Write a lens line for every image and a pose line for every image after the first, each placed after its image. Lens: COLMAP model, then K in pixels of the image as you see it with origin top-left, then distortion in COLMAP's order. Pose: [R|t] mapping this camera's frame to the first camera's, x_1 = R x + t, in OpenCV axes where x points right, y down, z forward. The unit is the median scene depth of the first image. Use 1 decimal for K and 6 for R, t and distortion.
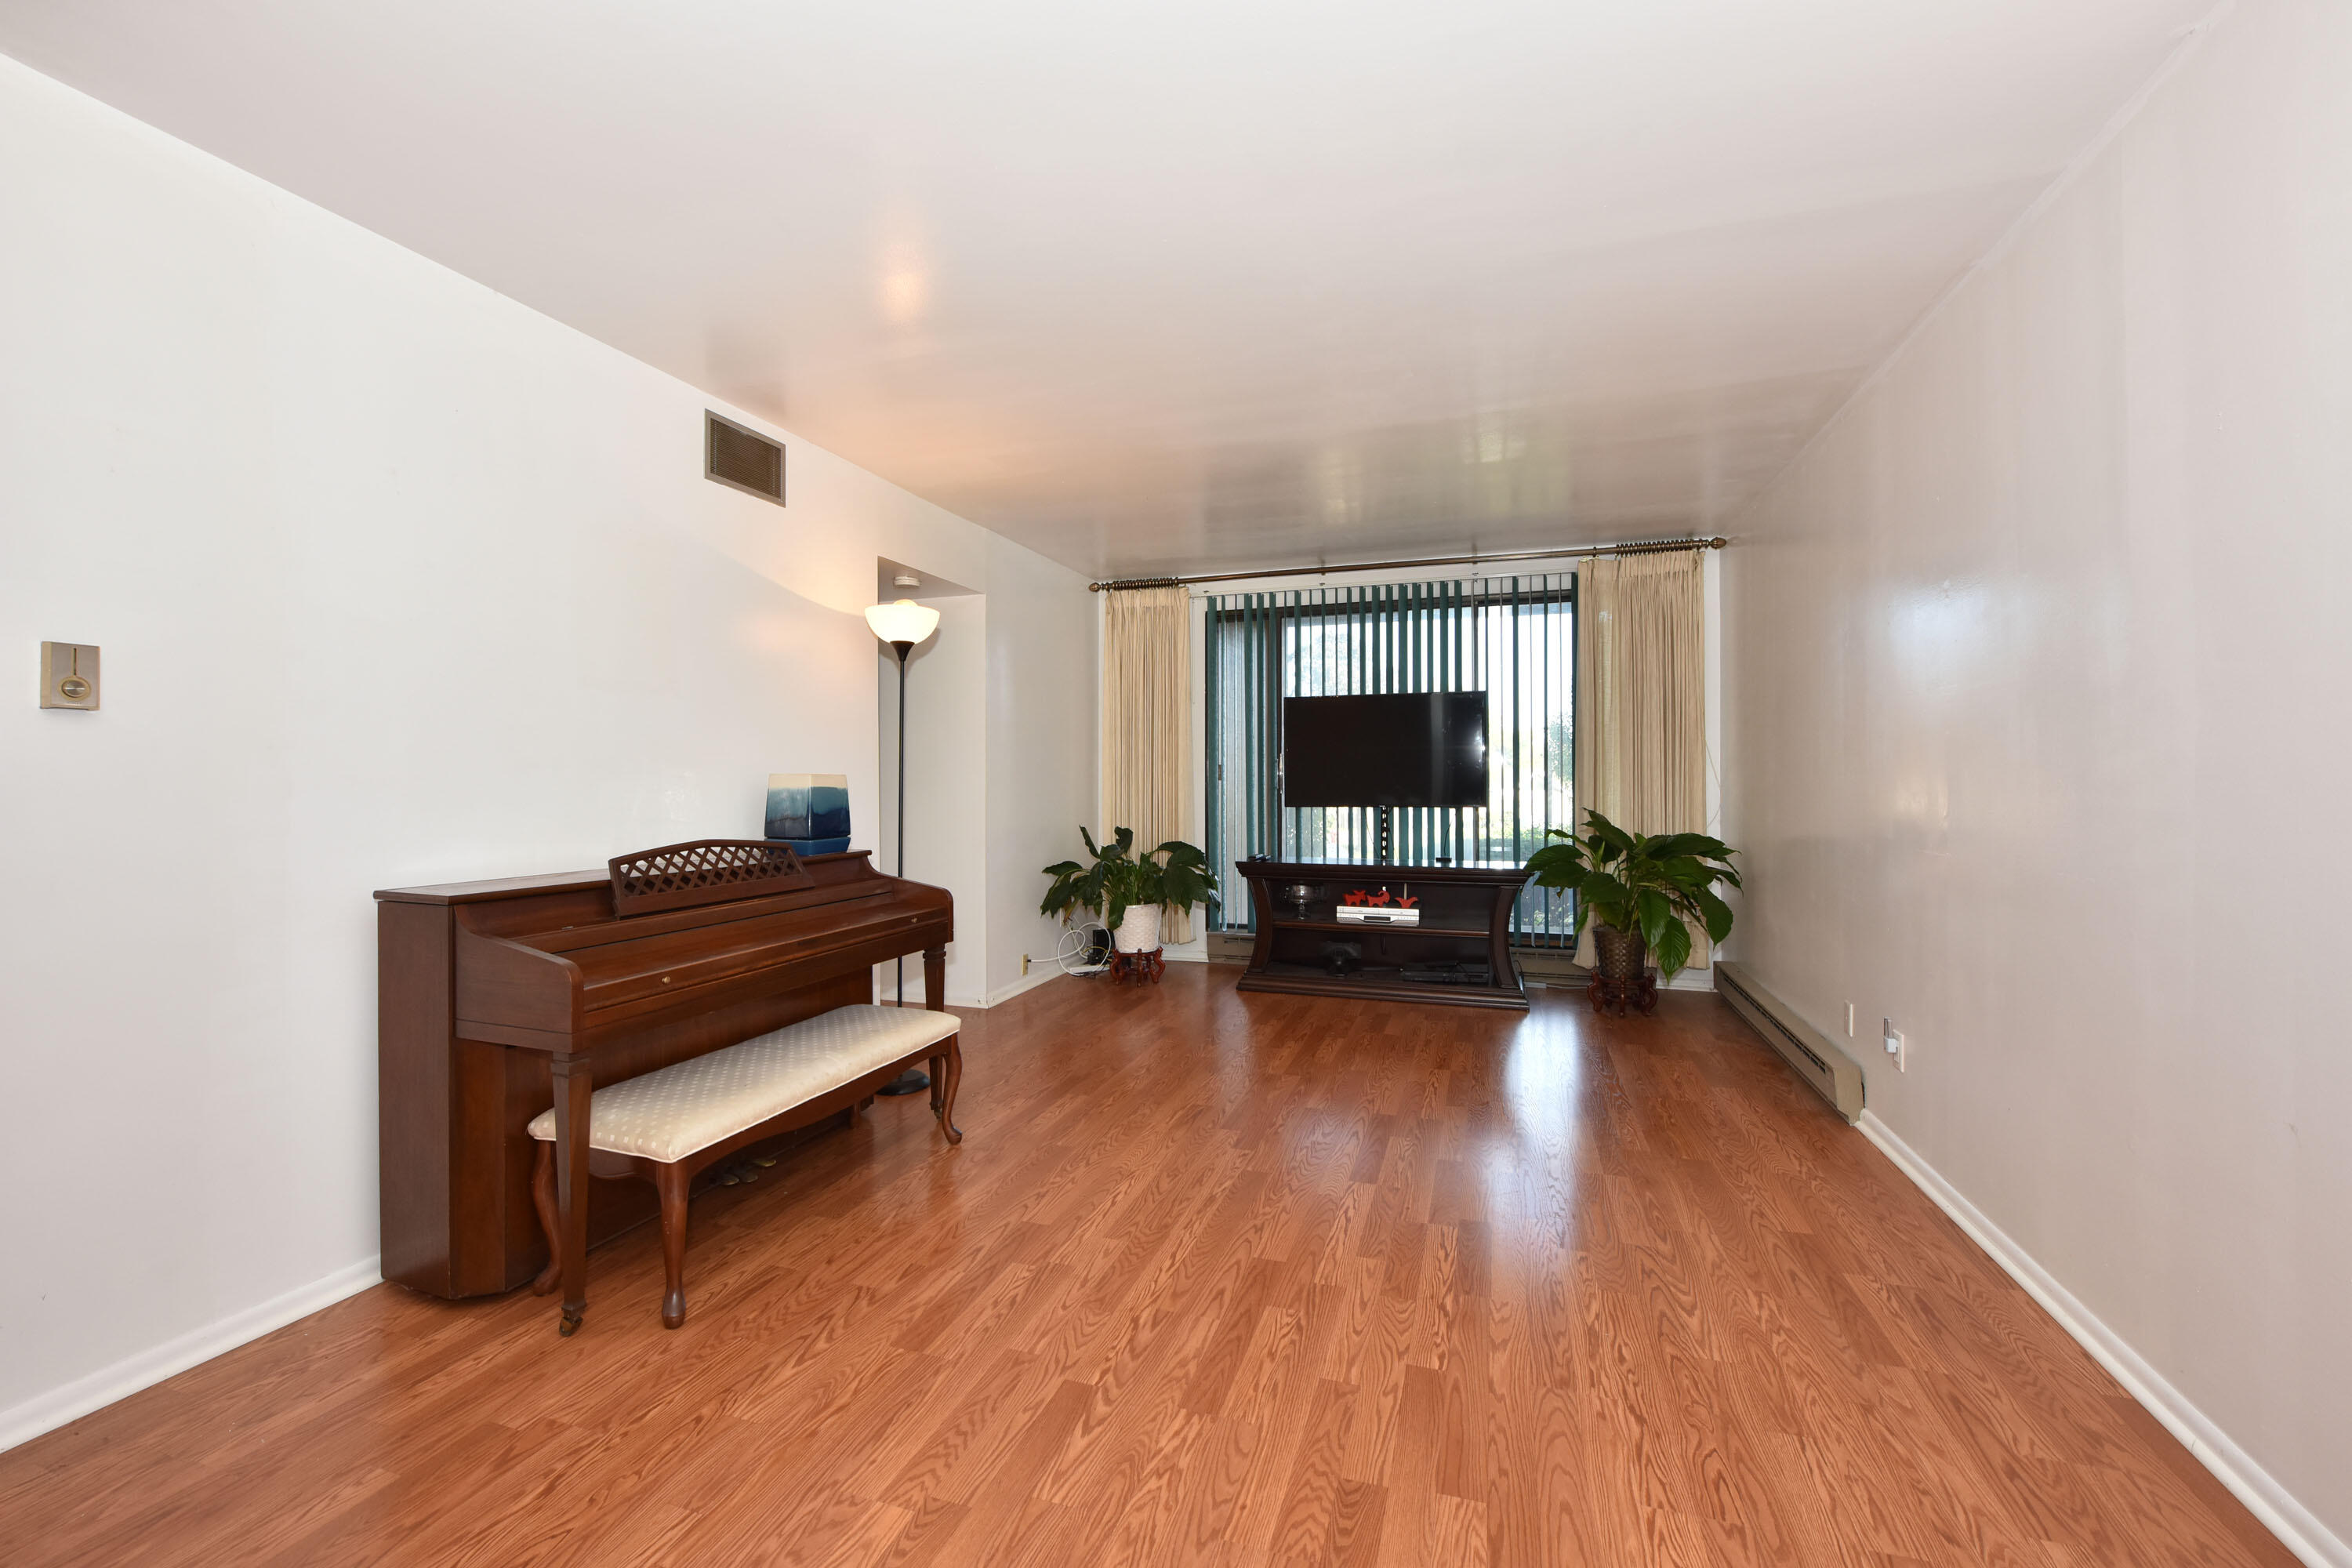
lens RADIAL K [[970.5, 0, 1174.3], [0, 970.5, 769.3], [0, 0, 1]] dist [-0.011001, -0.001335]
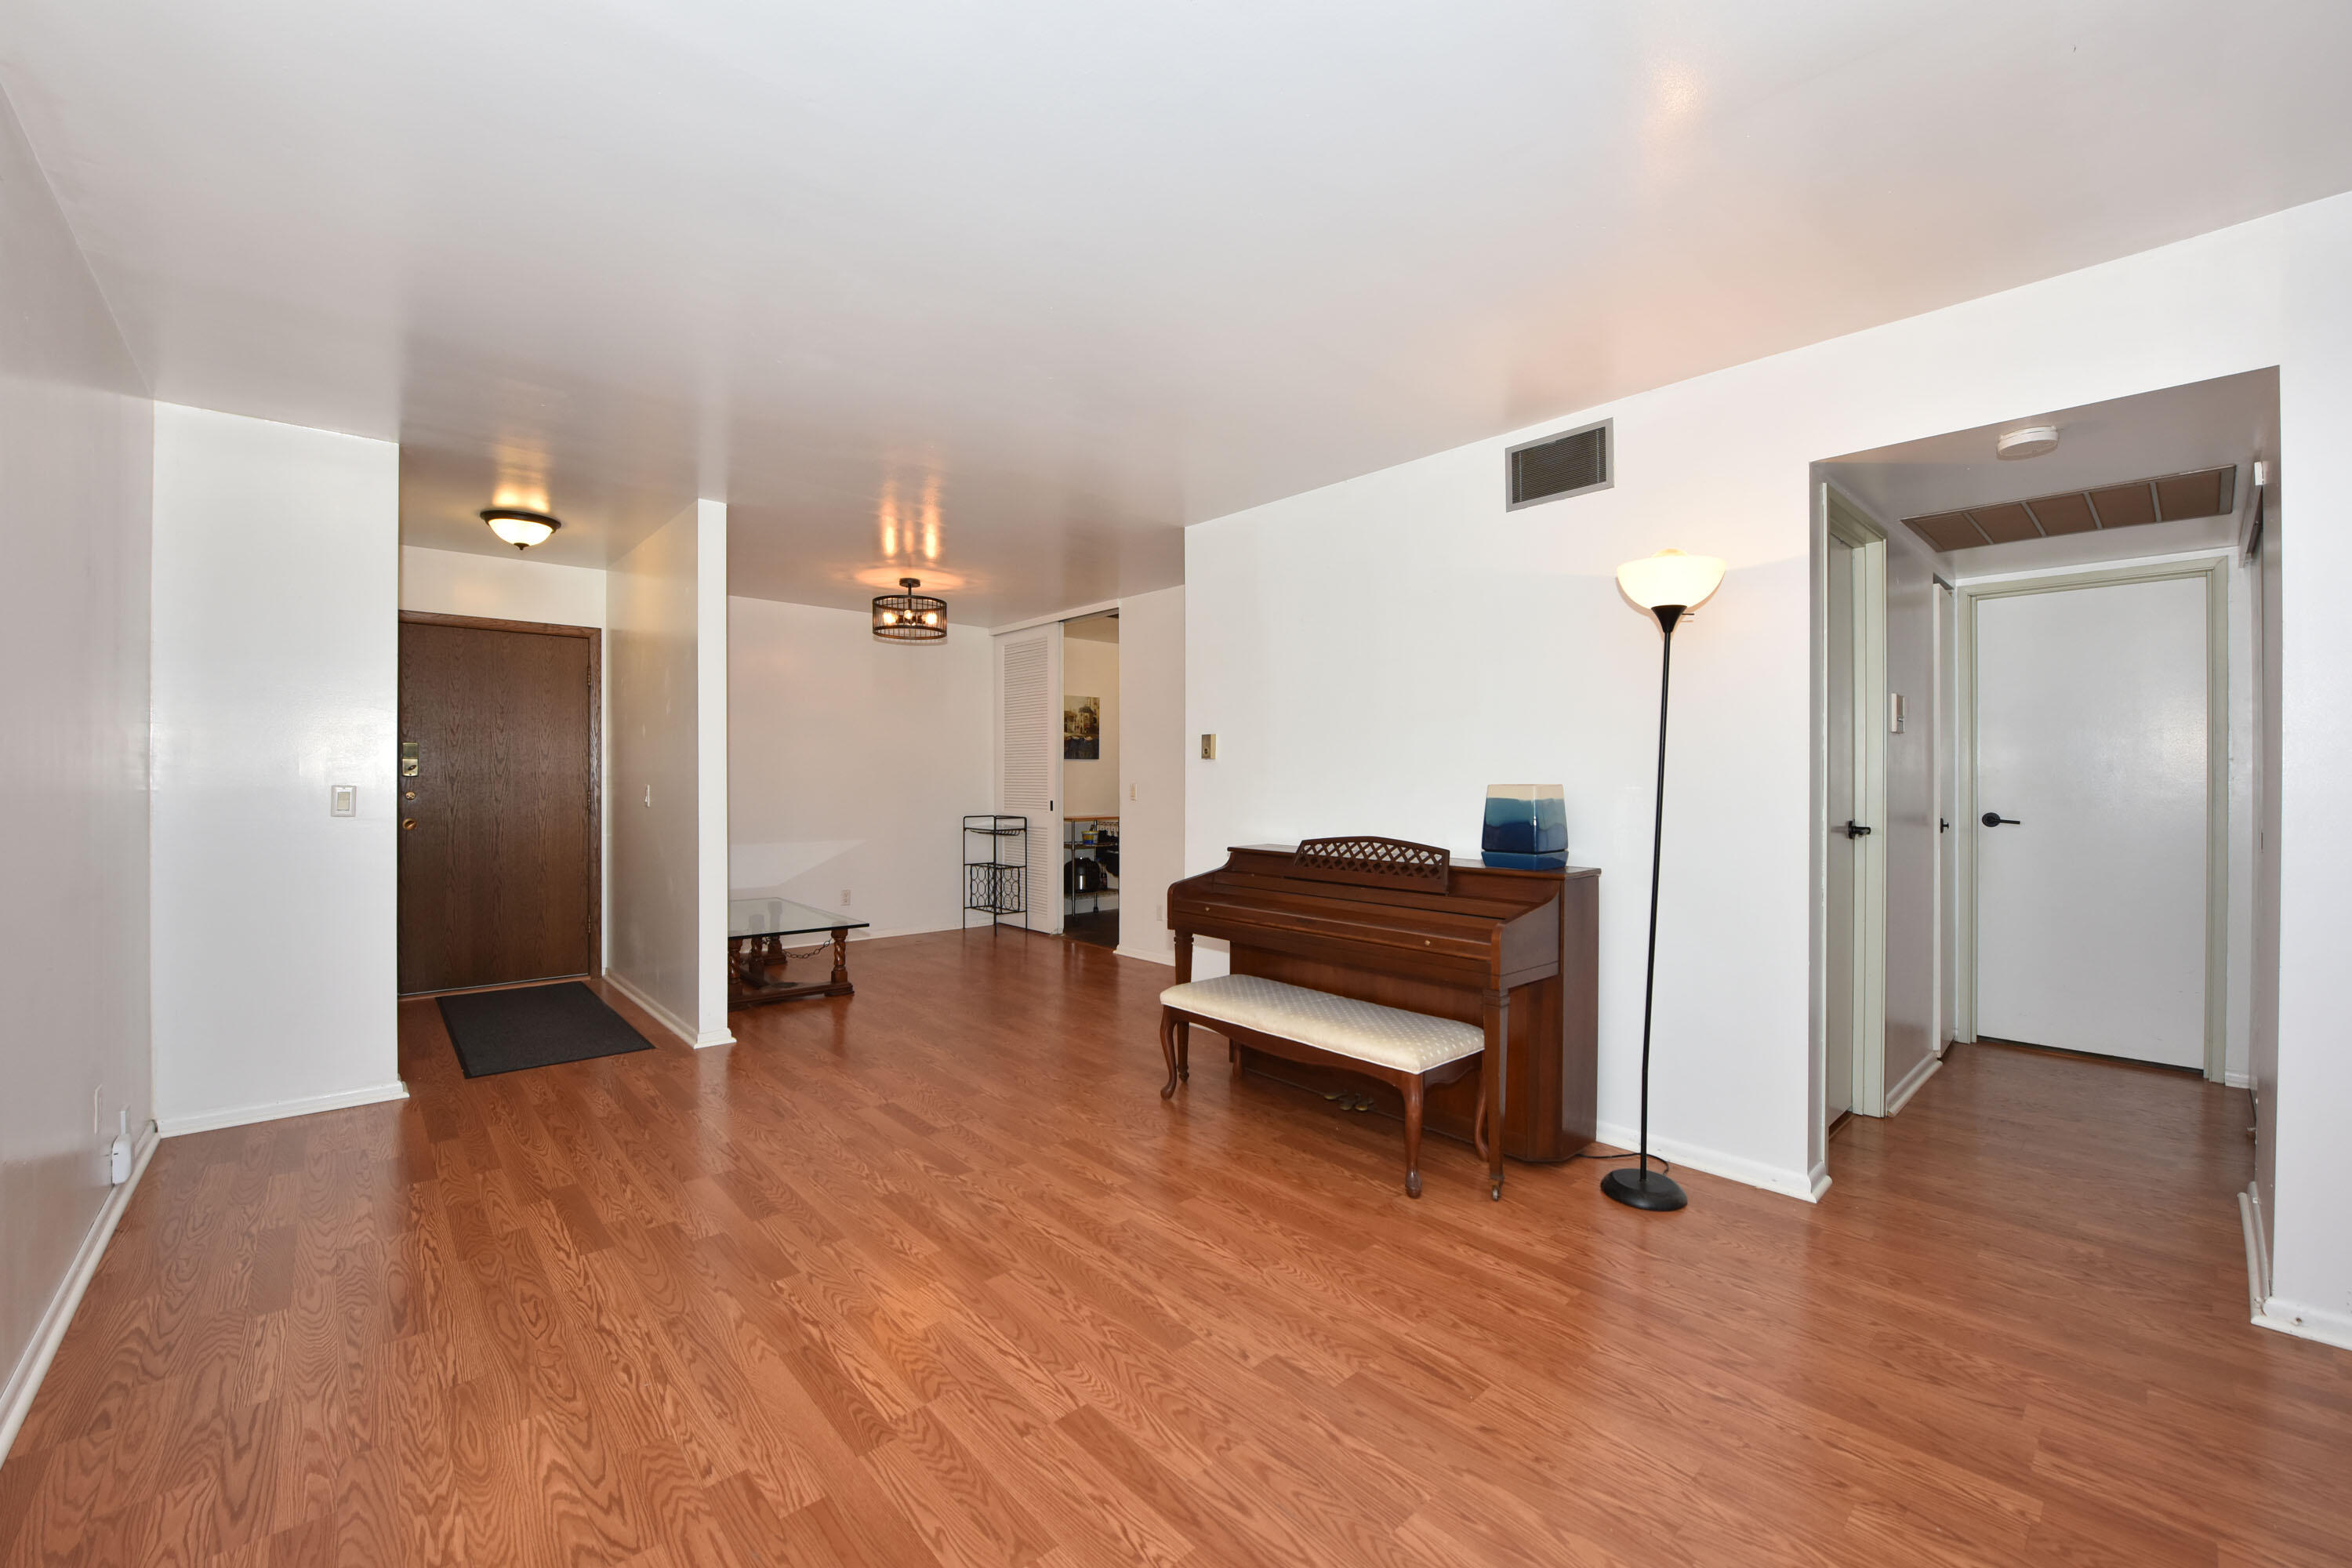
lens RADIAL K [[943.7, 0, 1184.3], [0, 943.7, 788.2], [0, 0, 1]] dist [-0.021897, 0.000235]
pose [[-0.492133, 0.012056, -0.870437, 0.812276], [0.008217, 0.999924, 0.009203, -0.004887], [0.870481, -0.002623, -0.492195, 1.590046]]
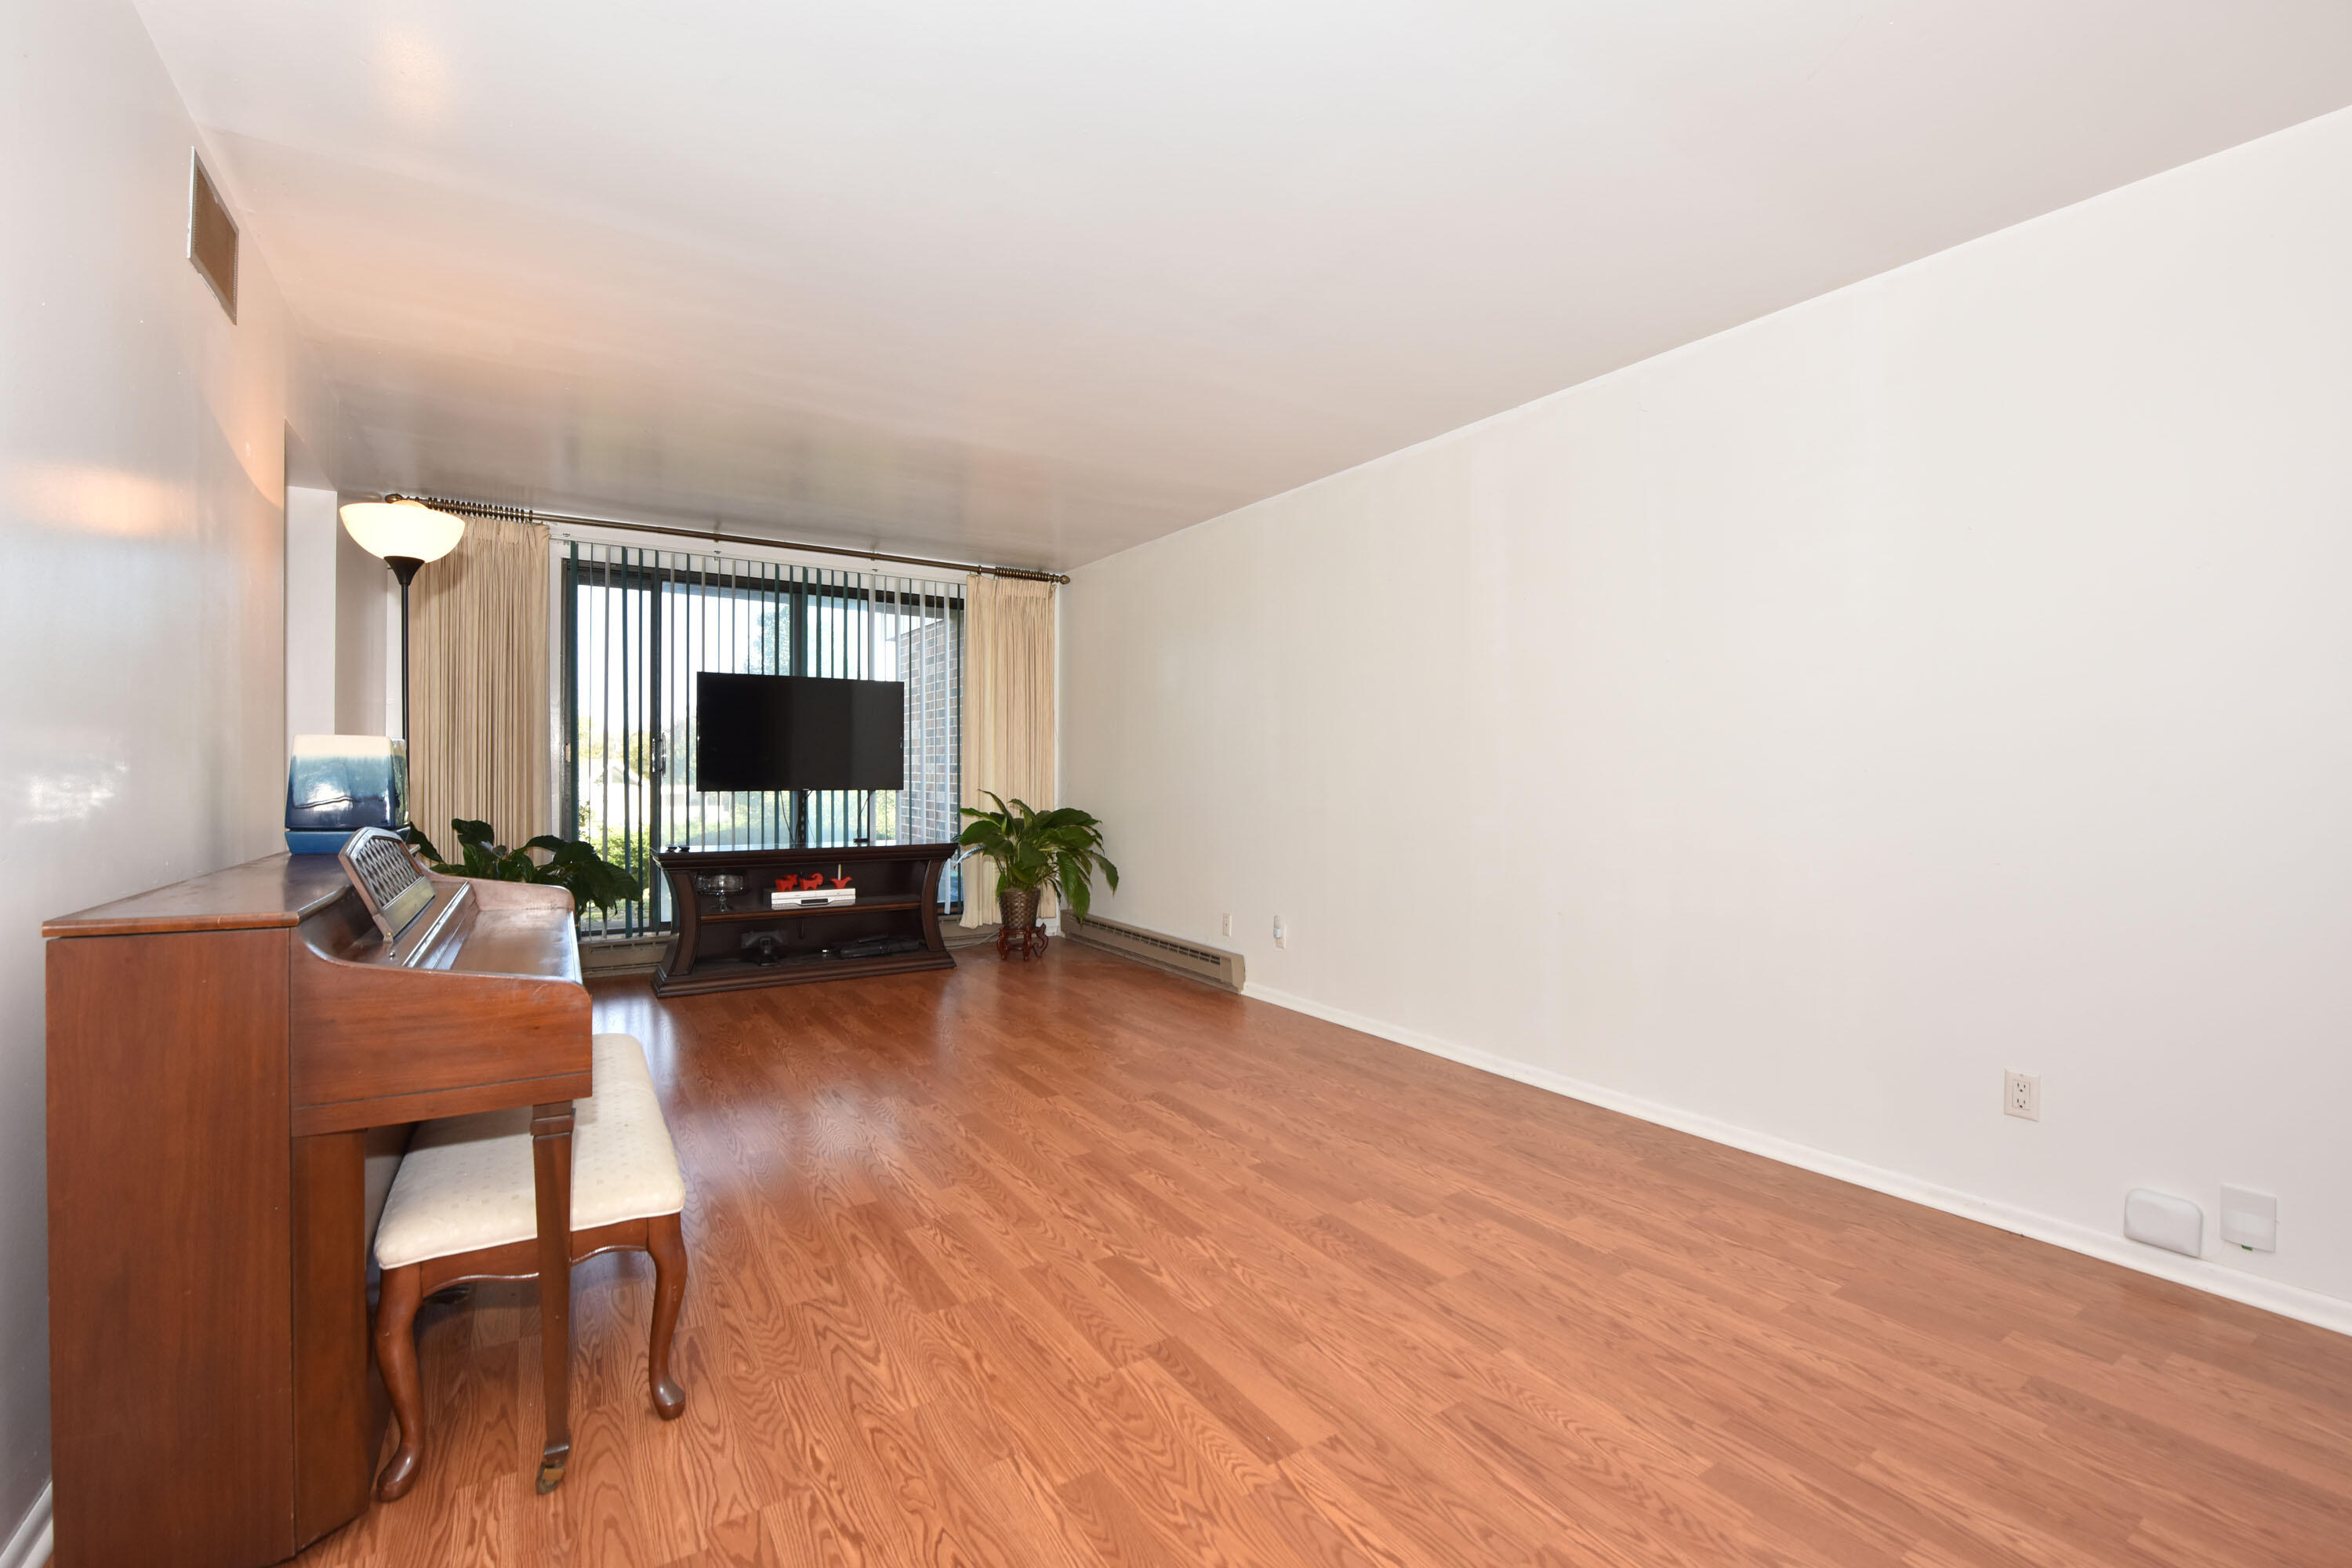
lens RADIAL K [[998.3, 0, 1180.3], [0, 998.3, 774.5], [0, 0, 1]] dist [0.001066, -0.000053]
pose [[0.624675, 0.005404, 0.780866, -0.768862], [-0.014993, 0.999875, 0.005075, 0.025390], [-0.780741, -0.014877, 0.624678, 0.130141]]
